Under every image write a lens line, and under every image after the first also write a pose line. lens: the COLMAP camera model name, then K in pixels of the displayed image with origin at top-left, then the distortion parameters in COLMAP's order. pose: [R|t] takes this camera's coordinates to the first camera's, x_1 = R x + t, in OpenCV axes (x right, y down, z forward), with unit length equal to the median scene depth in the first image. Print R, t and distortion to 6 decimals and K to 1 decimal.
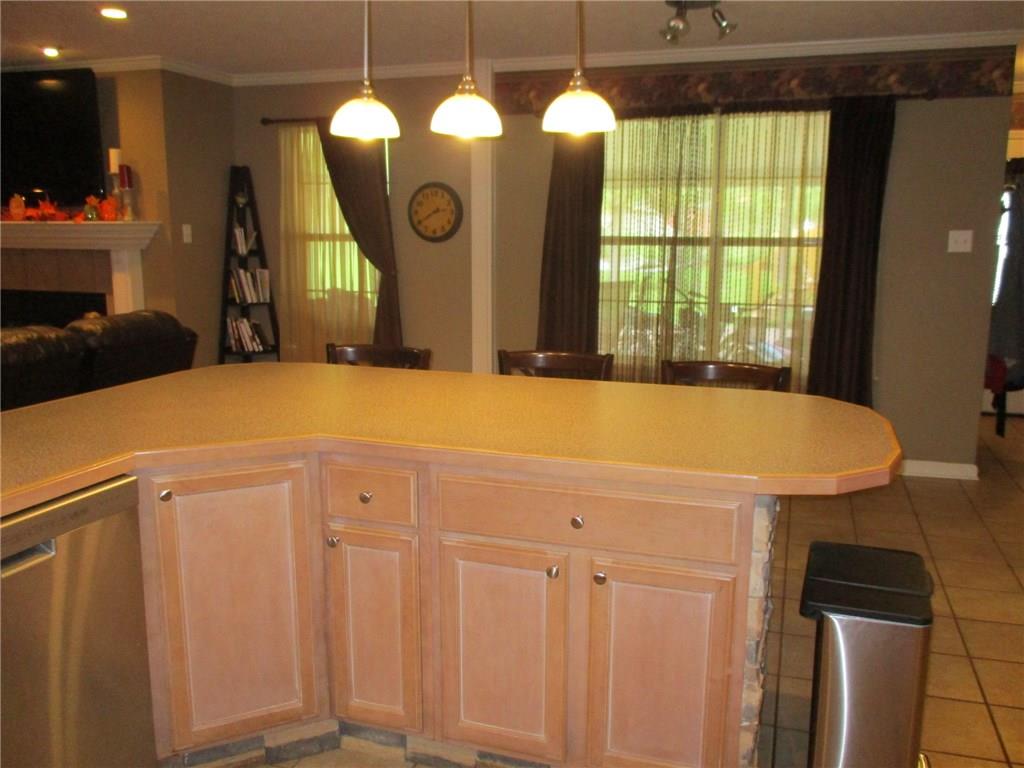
lens RADIAL K [[876.0, 0, 512.0], [0, 876.0, 384.0], [0, 0, 1]] dist [0.005524, -0.000781]
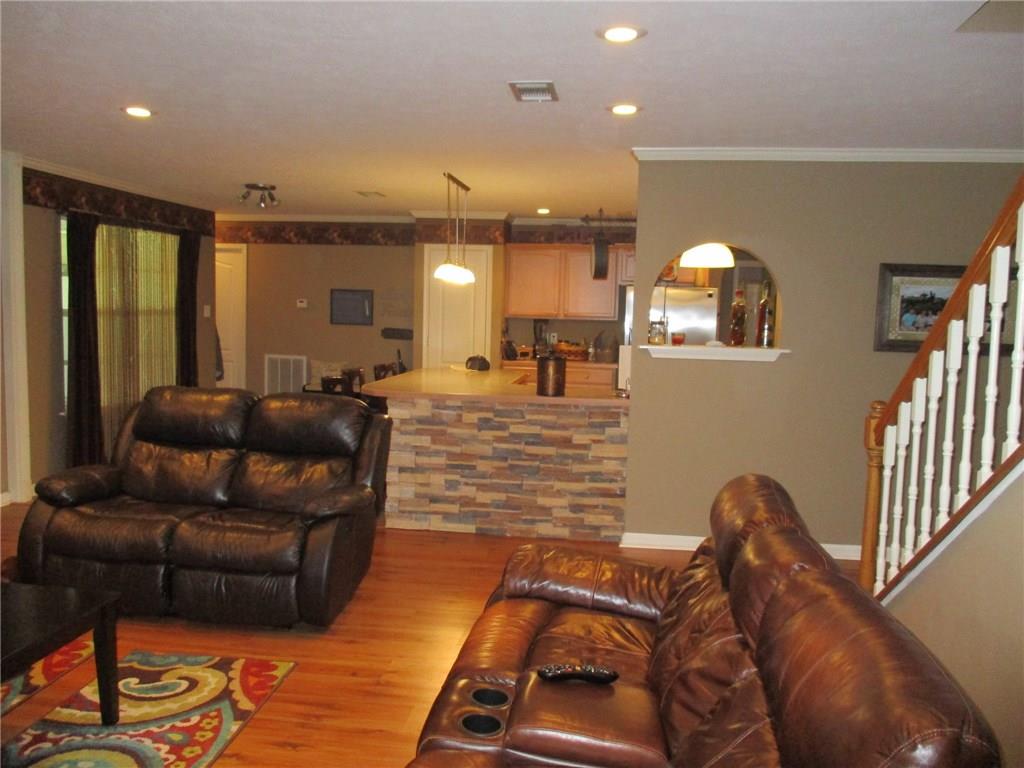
lens RADIAL K [[844.2, 0, 517.9], [0, 844.2, 388.4], [0, 0, 1]] dist [-0.047025, 0.028328]
pose [[-0.205069, -0.104393, 0.973164, -1.149298], [0.145881, 0.979929, 0.135860, -0.121022], [-0.967815, 0.169827, -0.185724, 0.594864]]
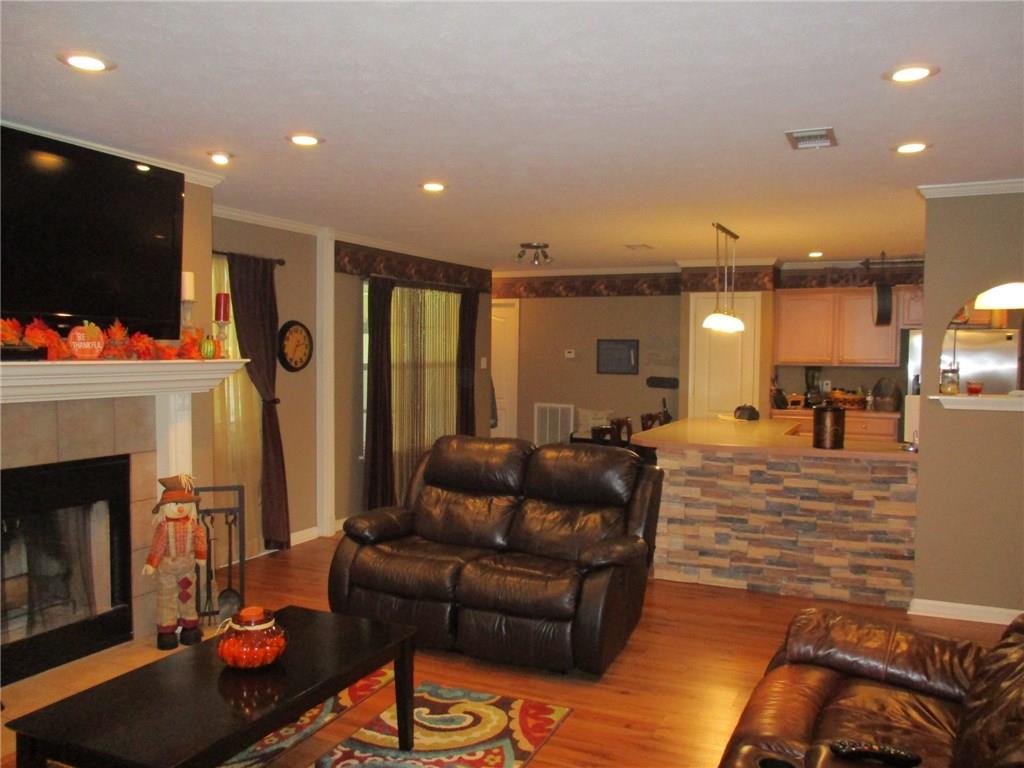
lens RADIAL K [[844.2, 0, 517.9], [0, 844.2, 388.4], [0, 0, 1]] dist [-0.047025, 0.028328]
pose [[0.098353, -0.050490, 0.993870, -1.156217], [0.169202, 0.985019, 0.033297, -0.128341], [-0.980662, 0.164890, 0.105422, 0.605256]]
